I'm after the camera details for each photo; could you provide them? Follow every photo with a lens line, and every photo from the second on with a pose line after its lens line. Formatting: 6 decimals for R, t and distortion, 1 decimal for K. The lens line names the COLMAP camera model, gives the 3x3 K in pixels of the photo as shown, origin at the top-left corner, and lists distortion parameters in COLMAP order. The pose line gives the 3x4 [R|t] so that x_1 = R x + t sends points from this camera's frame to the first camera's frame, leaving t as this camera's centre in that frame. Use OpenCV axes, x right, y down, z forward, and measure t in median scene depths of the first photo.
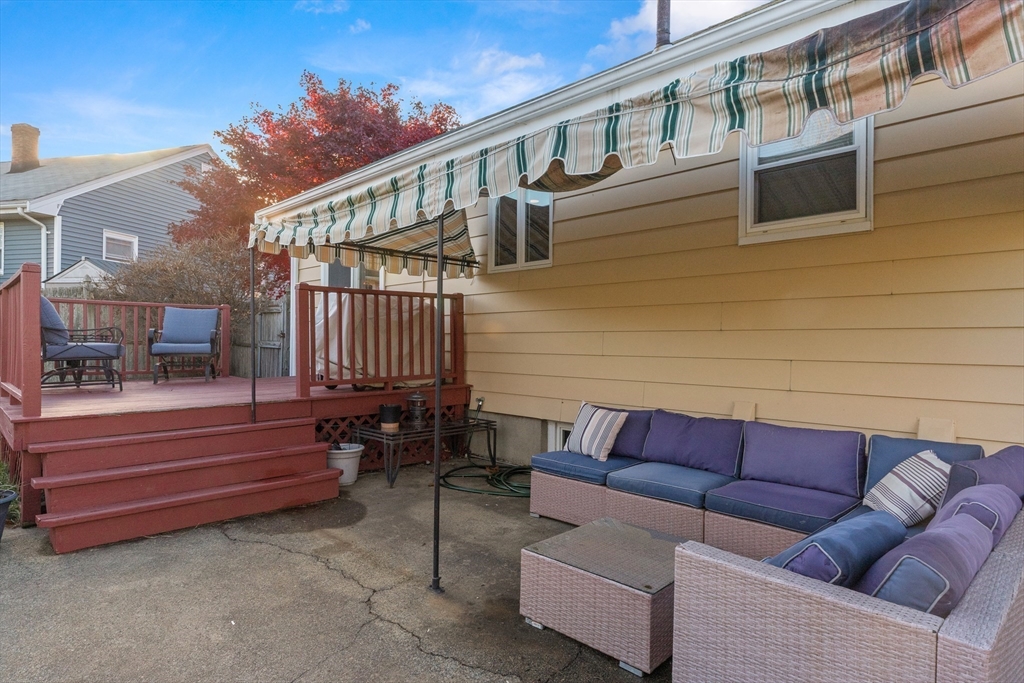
lens RADIAL K [[572.6, 0, 509.4], [0, 572.6, 343.8], [0, 0, 1]] dist [0.008854, -0.003039]
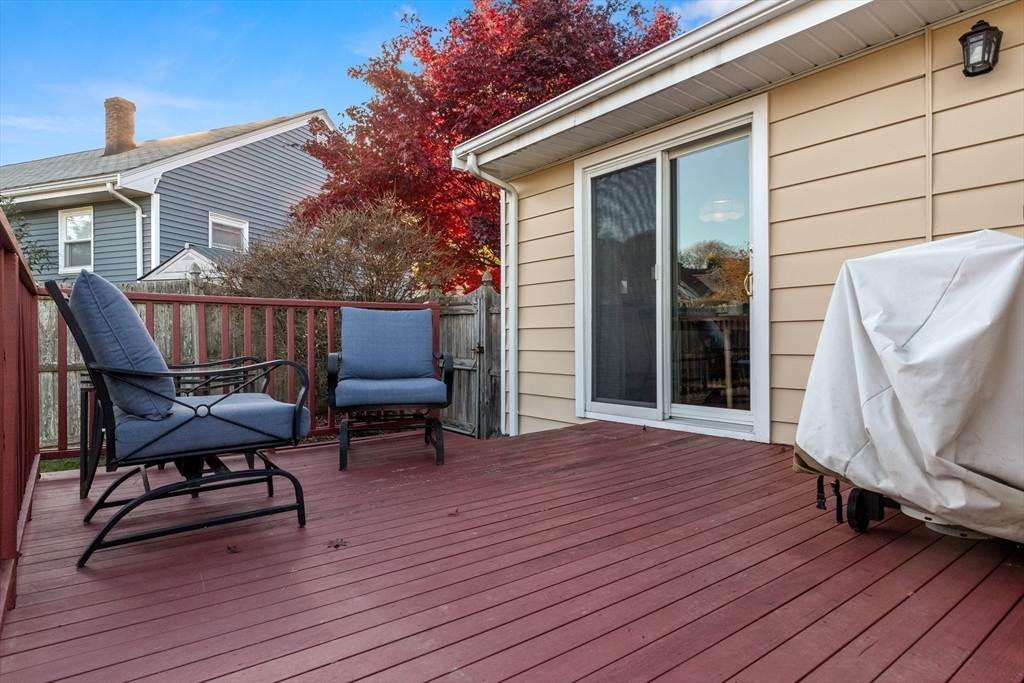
lens RADIAL K [[572.6, 0, 514.9], [0, 572.6, 347.4], [0, 0, 1]] dist [0.008854, -0.003039]
pose [[0.993598, -0.009955, -0.112536, -0.228328], [0.011043, 0.999898, 0.009046, -0.018238], [0.112434, -0.010231, 0.993607, 0.295938]]
